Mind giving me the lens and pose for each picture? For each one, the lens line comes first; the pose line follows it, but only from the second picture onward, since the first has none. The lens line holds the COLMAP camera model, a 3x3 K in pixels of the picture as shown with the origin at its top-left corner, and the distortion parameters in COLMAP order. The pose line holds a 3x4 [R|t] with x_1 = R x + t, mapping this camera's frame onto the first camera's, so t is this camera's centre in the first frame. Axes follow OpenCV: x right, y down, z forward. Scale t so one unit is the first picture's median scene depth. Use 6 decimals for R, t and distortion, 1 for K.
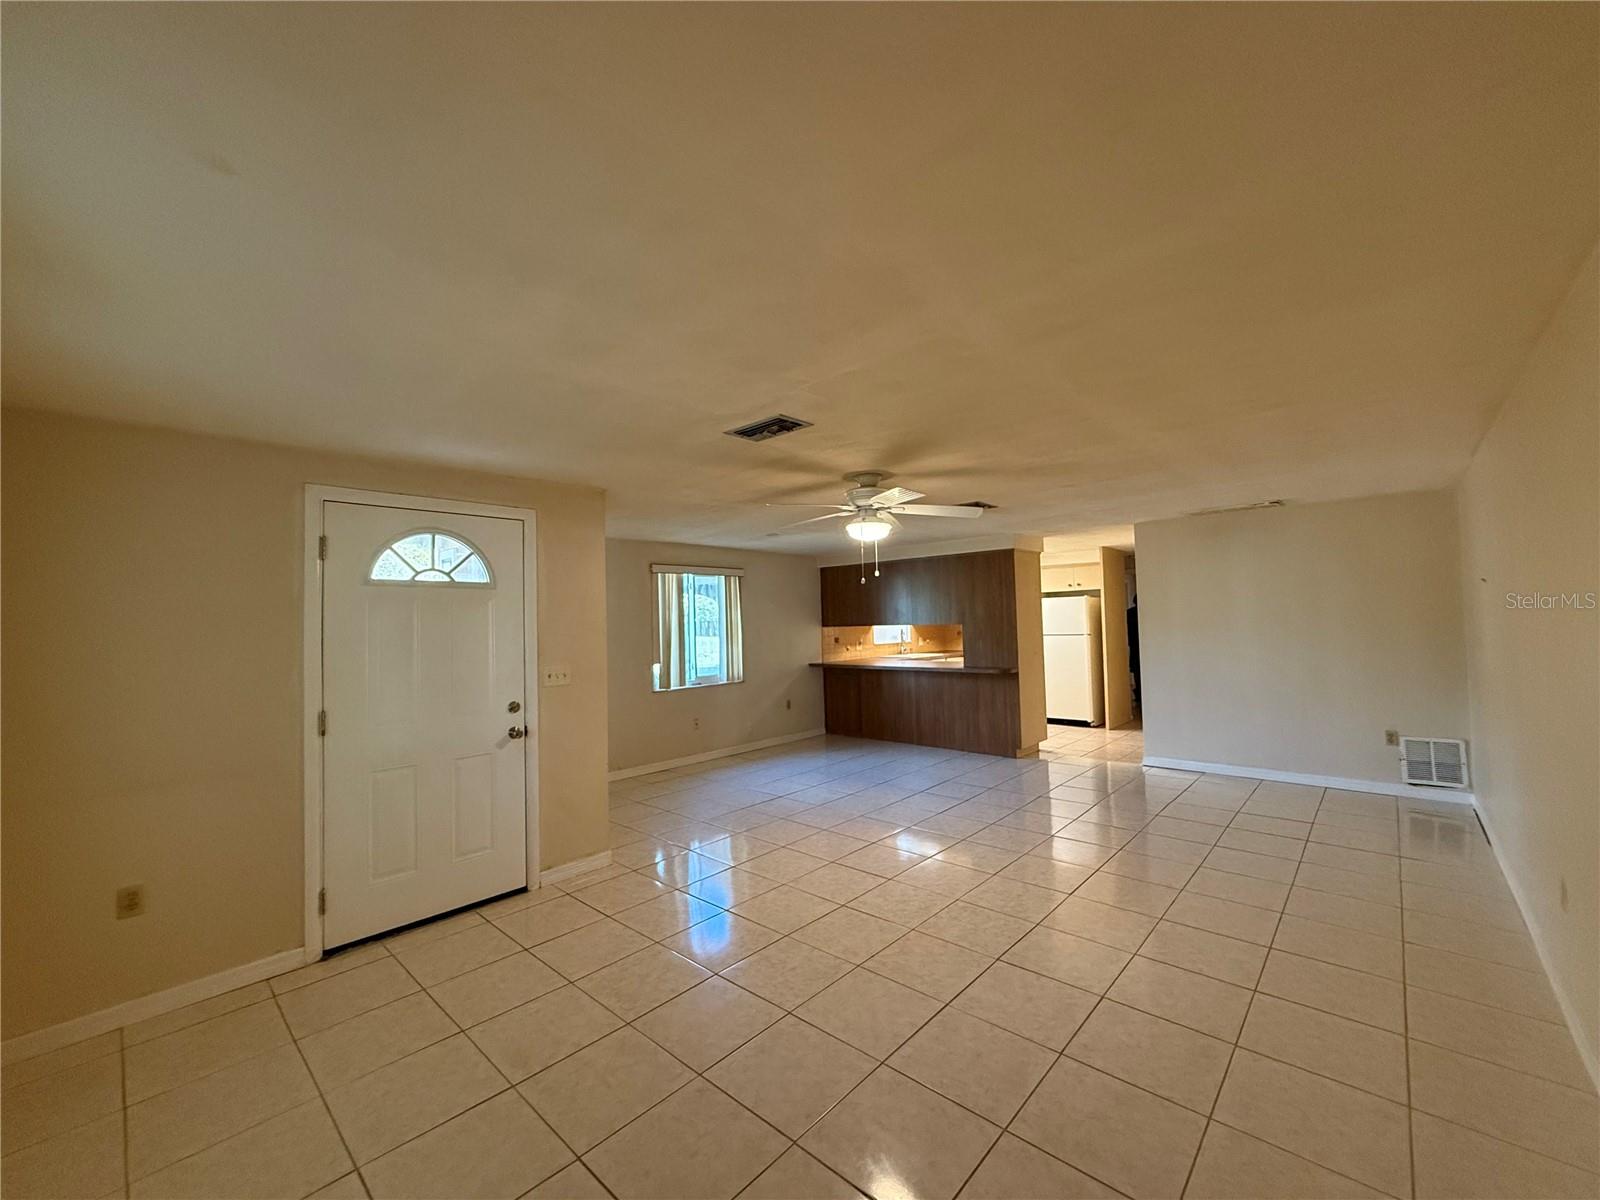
lens RADIAL K [[641.4, 0, 800.0], [0, 641.4, 600.0], [0, 0, 1]] dist [-0.003144, 0.000071]
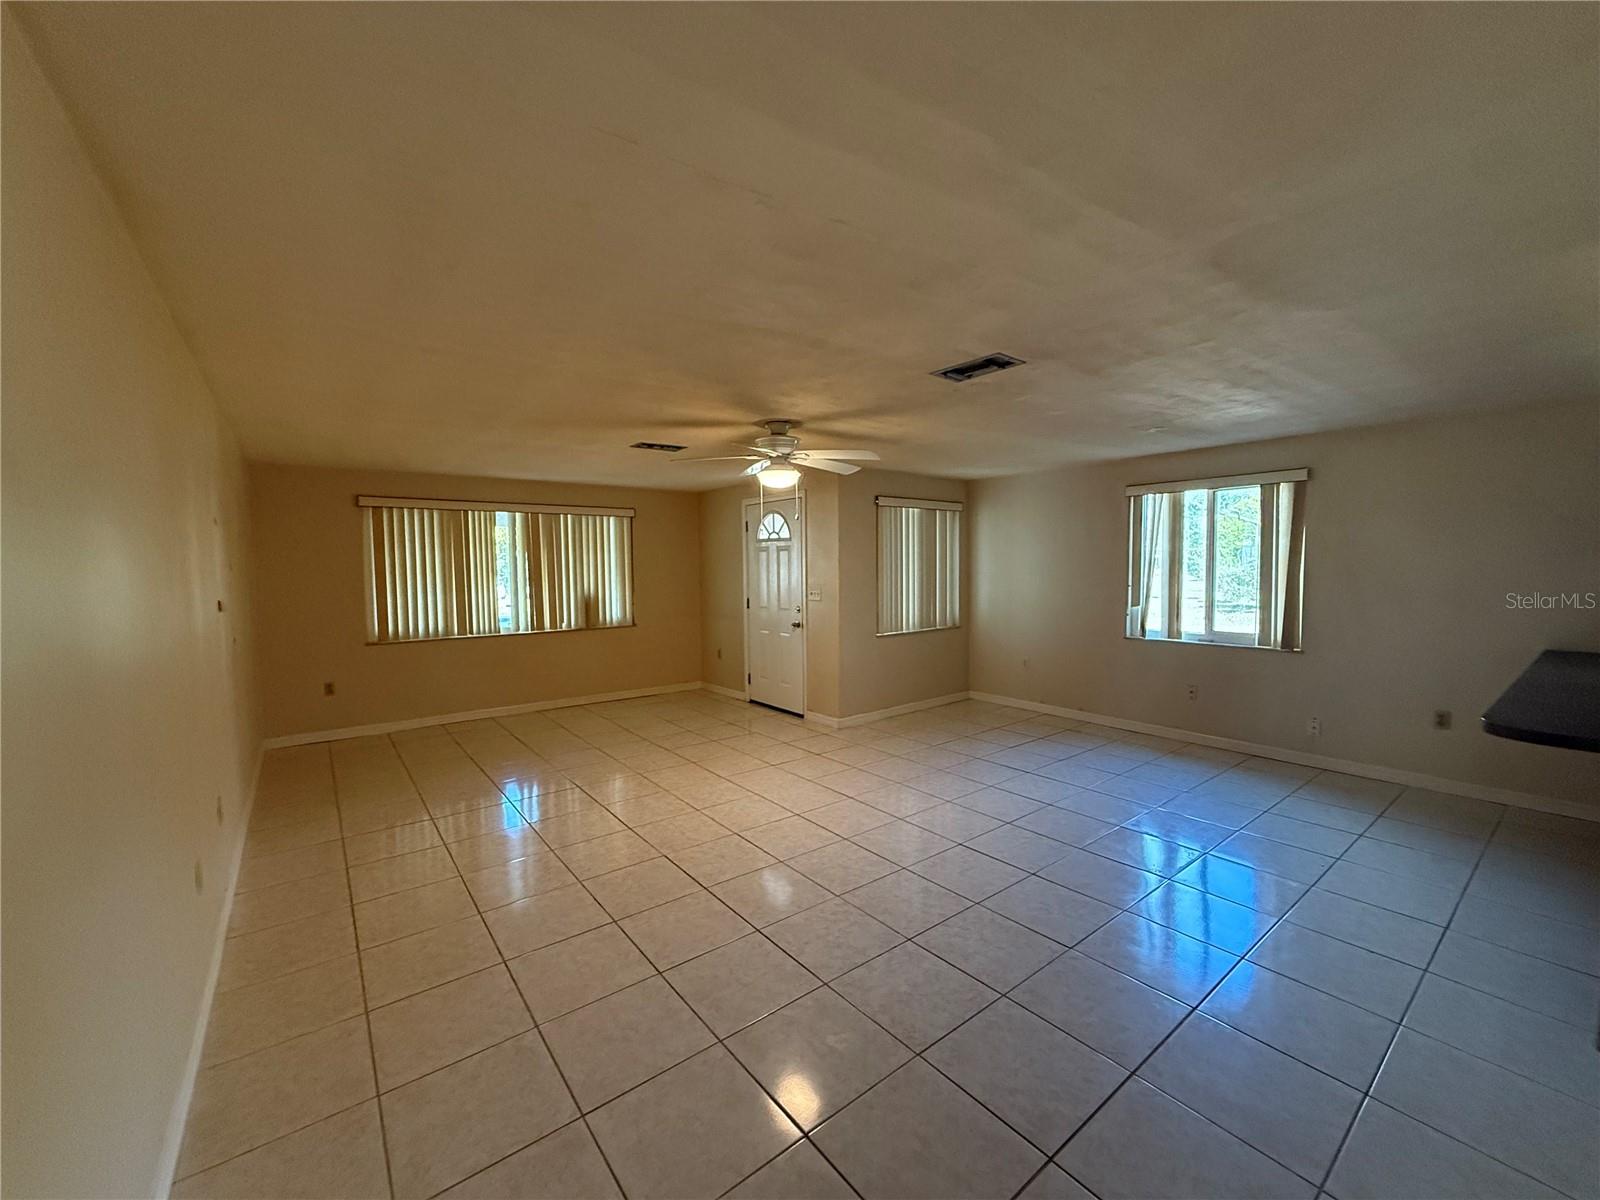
lens RADIAL K [[641.4, 0, 800.0], [0, 641.4, 600.0], [0, 0, 1]] dist [-0.003144, 0.000071]
pose [[-0.172945, 0.082854, -0.981440, 0.916504], [0.051721, 0.995845, 0.074955, 0.009836], [0.983573, -0.037798, -0.176512, 0.975219]]
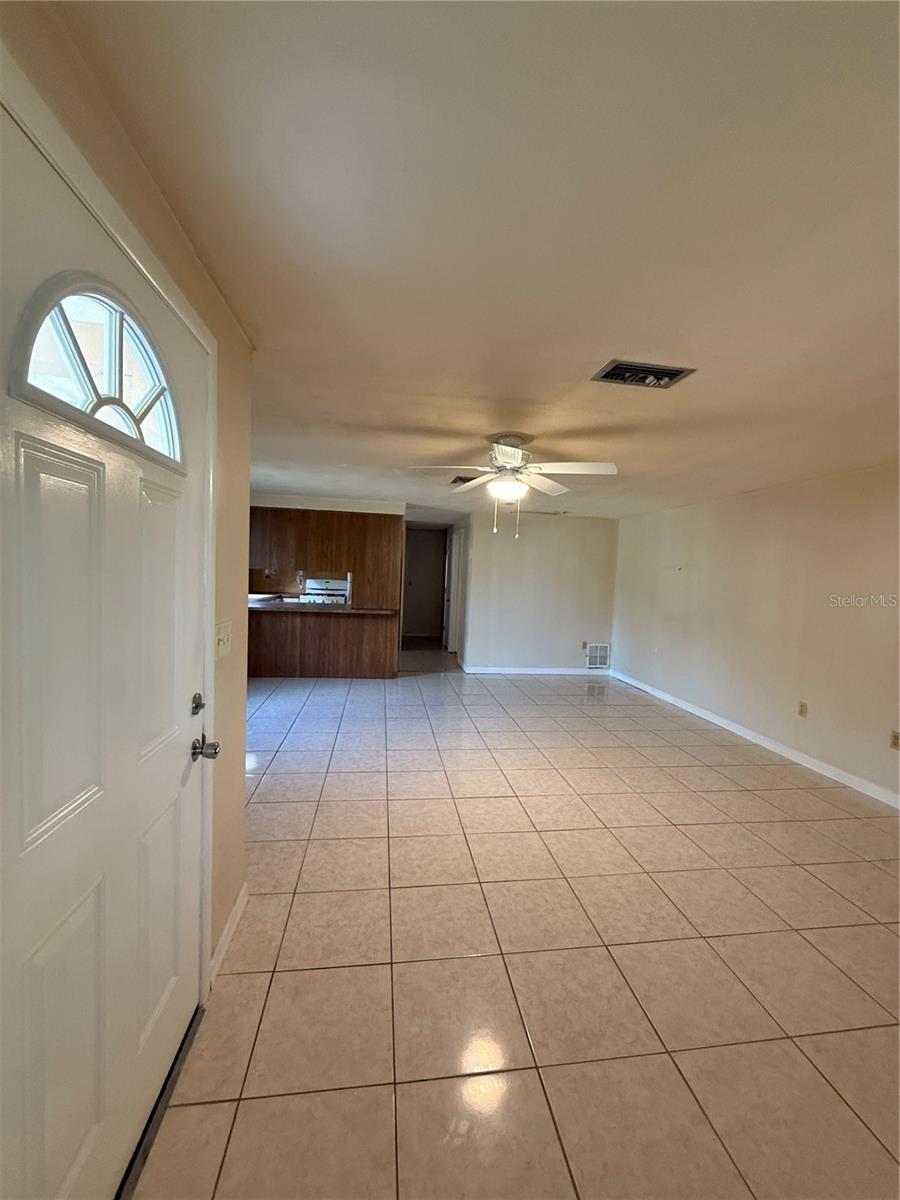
lens RADIAL K [[481.1, 0, 450.0], [0, 481.1, 600.0], [0, 0, 1]] dist [-0.003144, 0.000071]
pose [[0.633643, 0.005411, 0.773607, -0.466017], [-0.083125, 0.994663, 0.061128, 0.028055], [-0.769147, -0.103039, 0.630711, 0.438260]]
